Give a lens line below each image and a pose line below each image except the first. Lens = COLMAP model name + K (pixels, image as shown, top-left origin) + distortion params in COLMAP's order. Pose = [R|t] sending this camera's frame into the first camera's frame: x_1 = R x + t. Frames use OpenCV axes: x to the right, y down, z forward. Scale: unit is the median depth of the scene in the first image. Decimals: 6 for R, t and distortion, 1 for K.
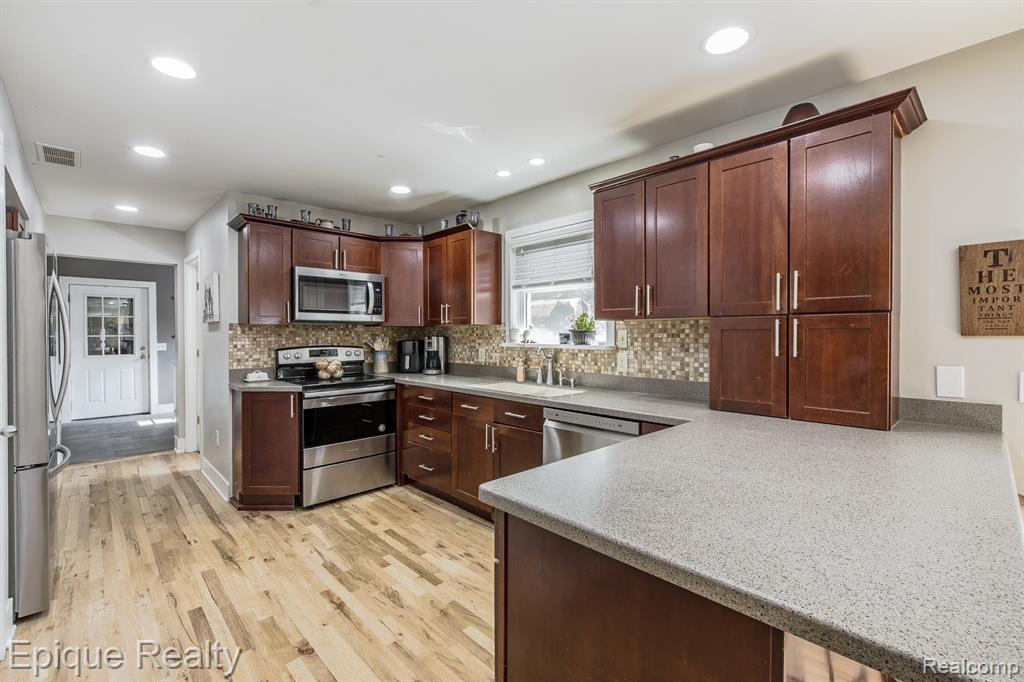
lens RADIAL K [[451.5, 0, 519.8], [0, 451.5, 341.6], [0, 0, 1]] dist [0.000479, -0.000236]
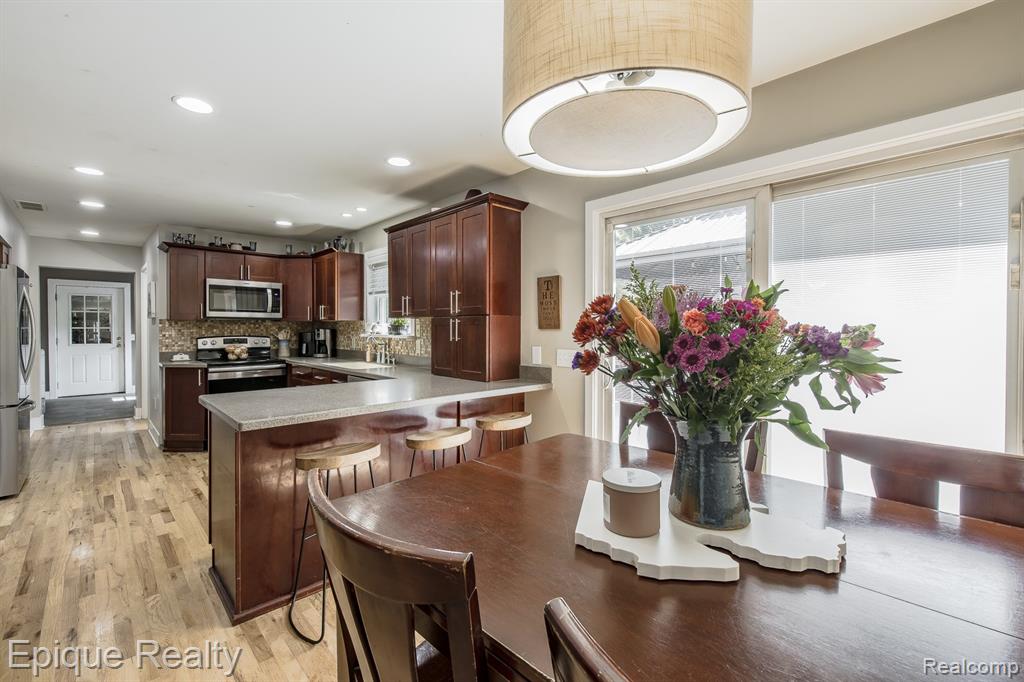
lens RADIAL K [[436.2, 0, 516.1], [0, 436.2, 336.4], [0, 0, 1]] dist [-0.000180, -0.000993]
pose [[0.999964, 0.003515, 0.007749, 0.420494], [-0.003532, 0.999991, 0.002171, 0.006129], [-0.007742, -0.002199, 0.999968, -0.331972]]
